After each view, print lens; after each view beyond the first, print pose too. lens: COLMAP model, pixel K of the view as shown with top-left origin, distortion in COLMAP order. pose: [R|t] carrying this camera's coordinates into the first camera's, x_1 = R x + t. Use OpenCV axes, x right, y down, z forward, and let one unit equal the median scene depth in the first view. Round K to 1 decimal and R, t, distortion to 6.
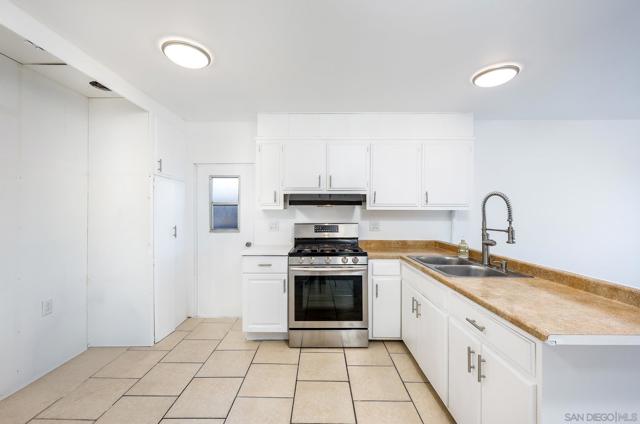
lens RADIAL K [[262.8, 0, 318.6], [0, 262.8, 210.8], [0, 0, 1]] dist [-0.003121, -0.000374]
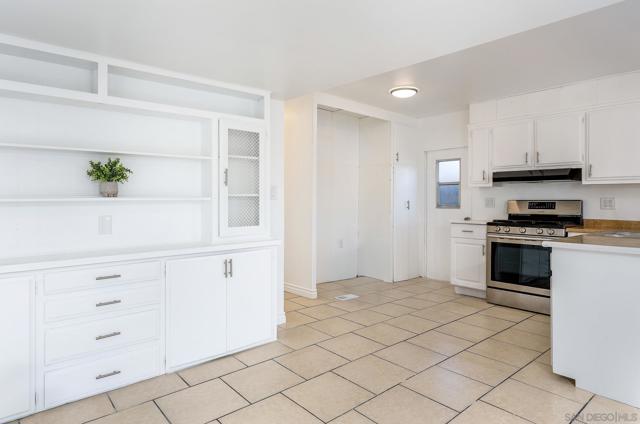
lens RADIAL K [[368.2, 0, 318.7], [0, 368.2, 208.0], [0, 0, 1]] dist [0.001378, 0.000266]
pose [[0.673576, 0.017216, -0.738917, 0.531490], [-0.005609, 0.999819, 0.018182, 0.062655], [0.739097, -0.008102, 0.673551, -0.598590]]
